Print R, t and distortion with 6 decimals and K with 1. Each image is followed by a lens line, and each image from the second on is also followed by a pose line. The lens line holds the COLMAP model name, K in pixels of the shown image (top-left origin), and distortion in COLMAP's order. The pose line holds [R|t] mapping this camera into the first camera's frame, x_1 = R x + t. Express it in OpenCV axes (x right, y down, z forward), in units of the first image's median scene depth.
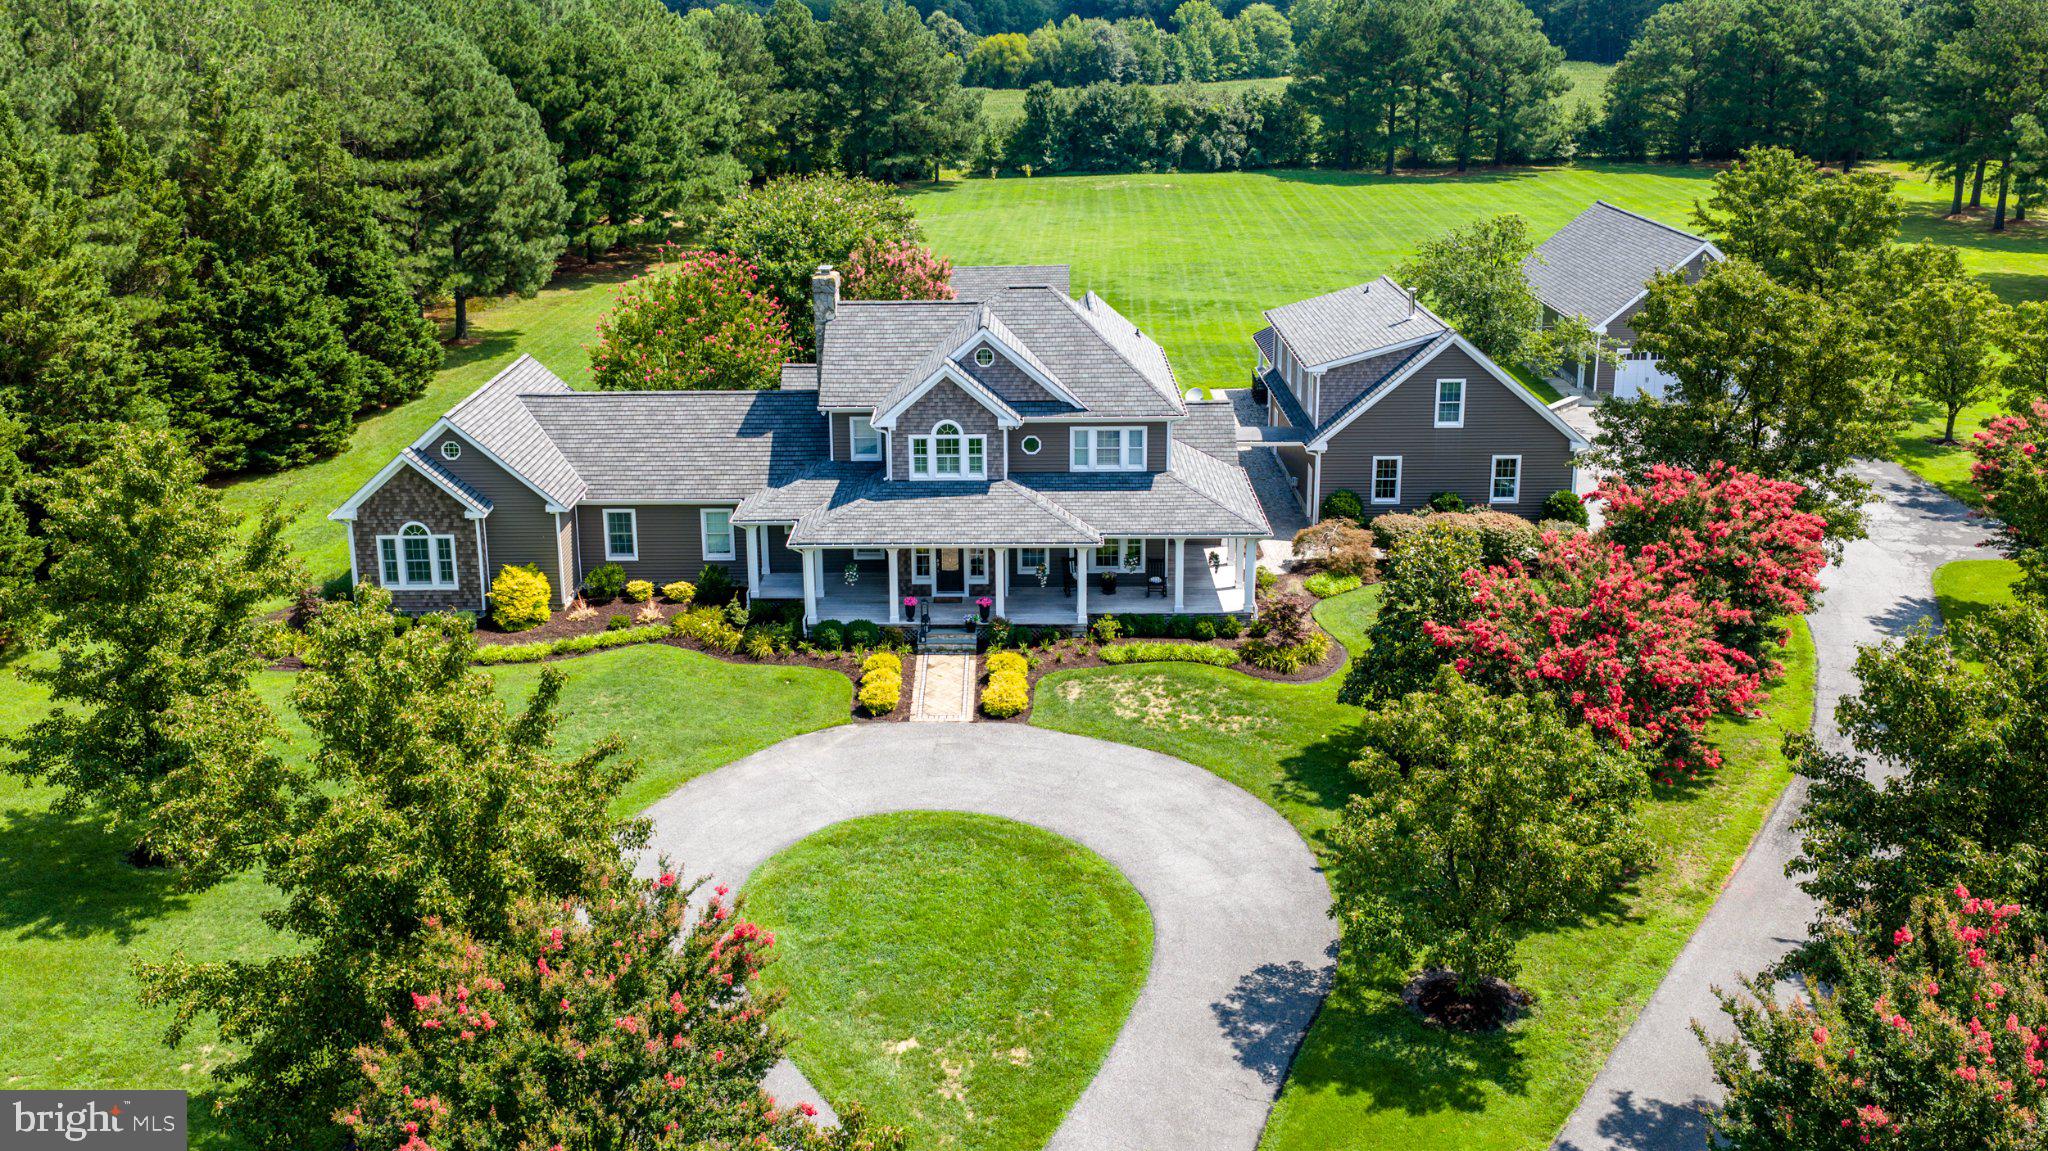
lens RADIAL K [[1598.9, 0, 922.6], [0, 1598.9, 421.5], [0, 0, 1]] dist [-0.002110, -0.001336]
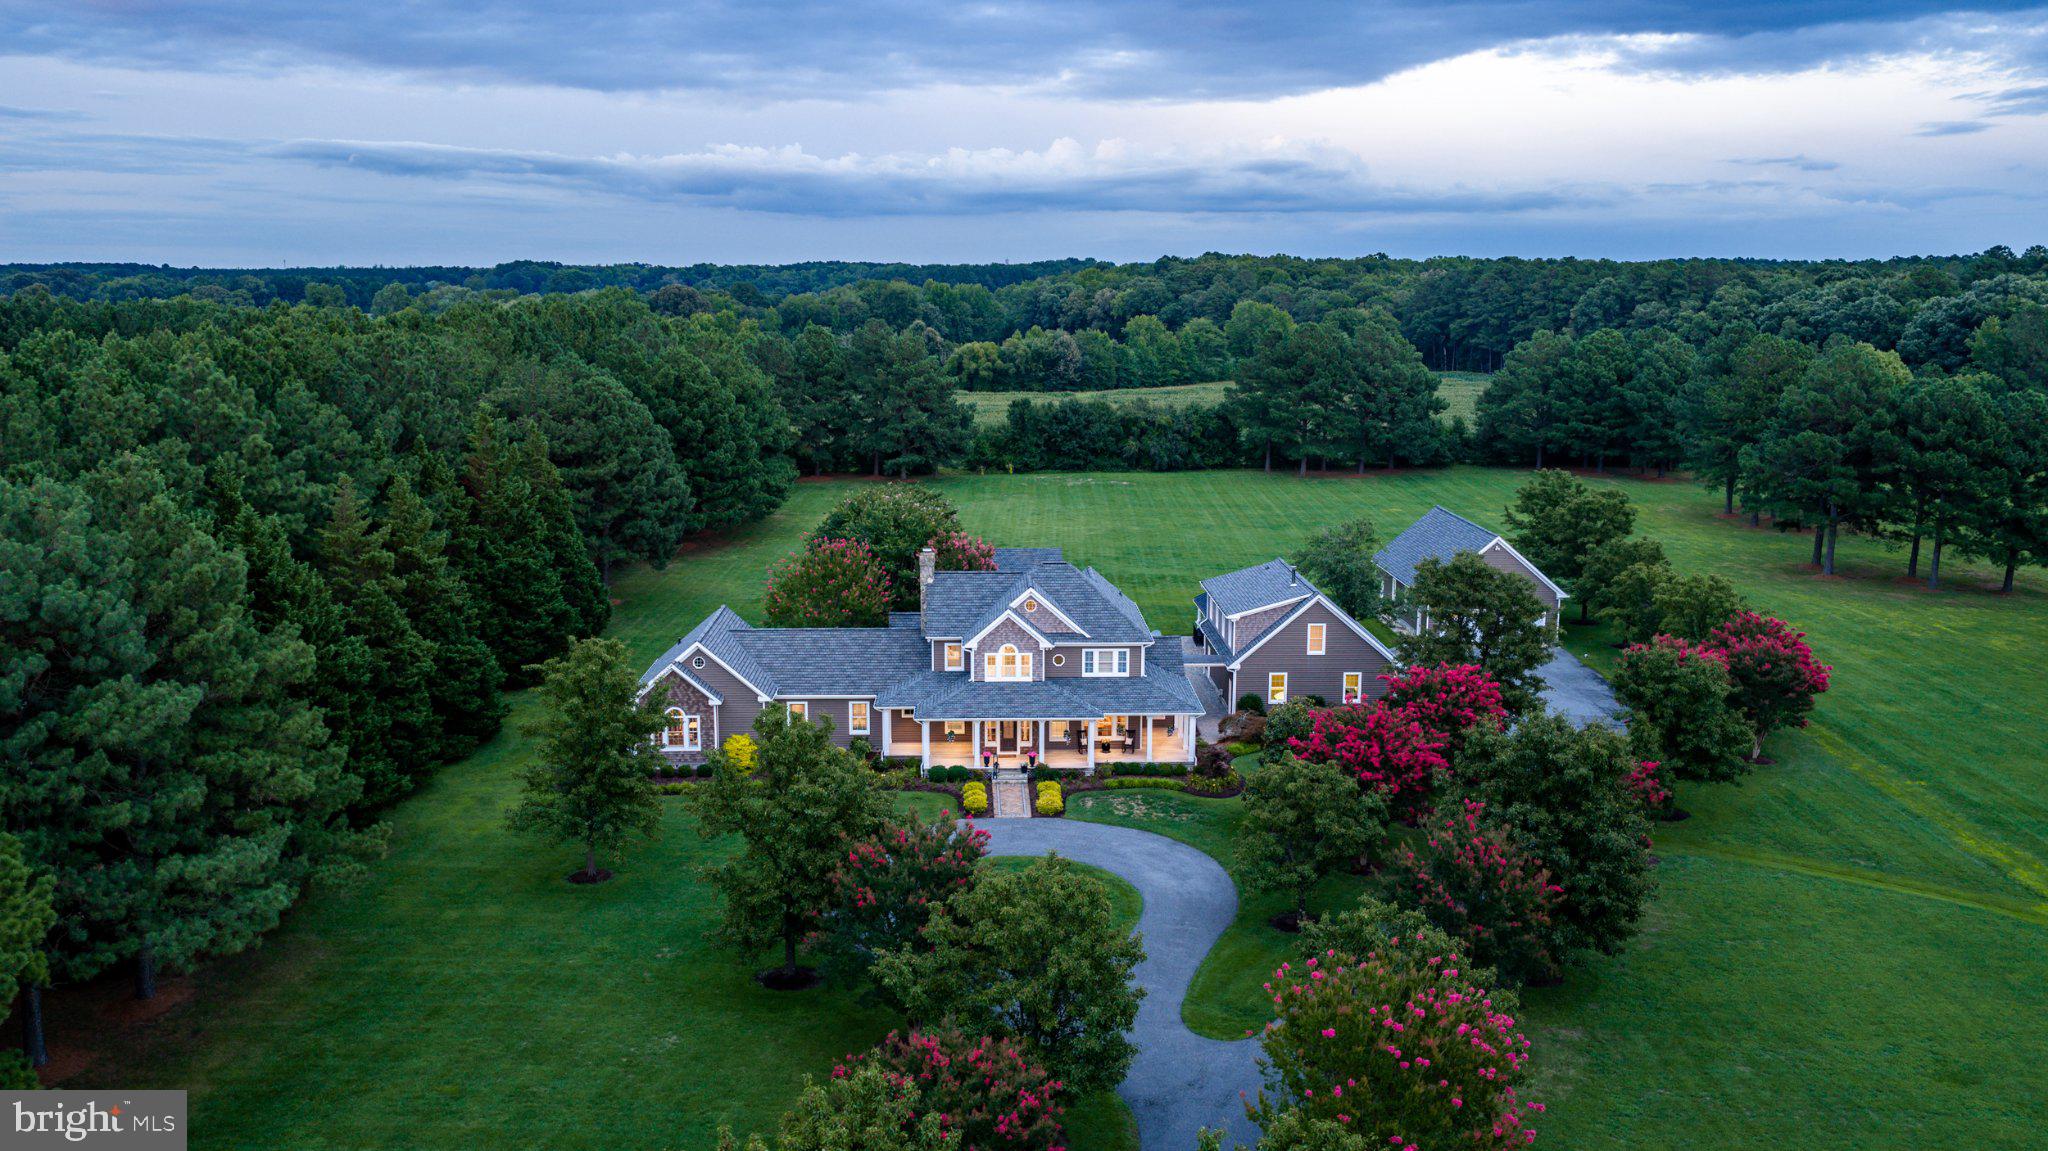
lens RADIAL K [[1575.3, 0, 987.0], [0, 1575.3, 574.5], [0, 0, 1]] dist [0.004854, -0.001083]
pose [[0.997442, 0.007881, 0.071040, -0.090611], [-0.002365, 0.996997, -0.077401, 0.039489], [-0.071437, 0.077035, 0.994466, -0.452517]]
